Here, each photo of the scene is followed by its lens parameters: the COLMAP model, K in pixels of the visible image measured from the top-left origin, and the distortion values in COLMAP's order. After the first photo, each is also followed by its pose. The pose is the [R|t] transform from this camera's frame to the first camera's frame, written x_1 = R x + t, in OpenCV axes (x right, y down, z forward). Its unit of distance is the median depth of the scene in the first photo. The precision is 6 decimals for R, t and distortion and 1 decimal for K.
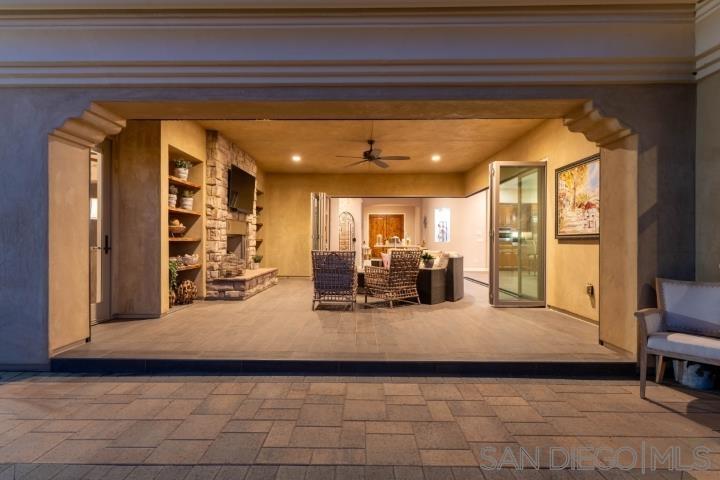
lens RADIAL K [[344.0, 0, 358.1], [0, 344.0, 239.1], [0, 0, 1]] dist [0.000149, 0.000876]
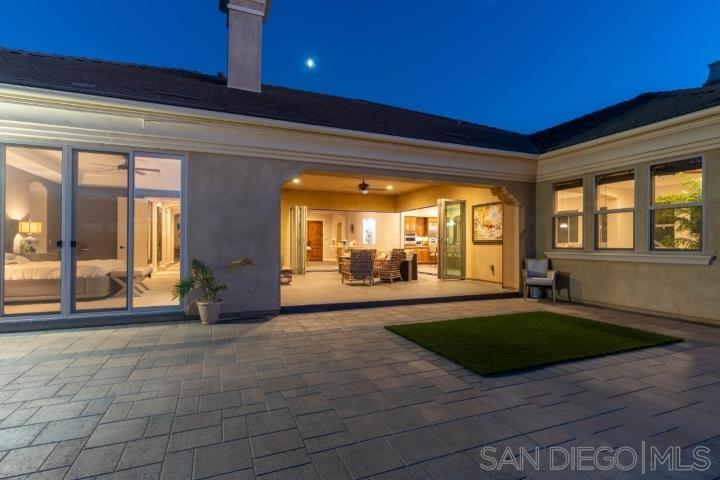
lens RADIAL K [[354.9, 0, 360.2], [0, 354.9, 242.4], [0, 0, 1]] dist [-0.003186, -0.000172]
pose [[0.921147, 0.002257, 0.389209, -0.818527], [-0.003833, 0.999987, 0.003271, -0.004648], [-0.389197, -0.004505, 0.921144, -0.605873]]
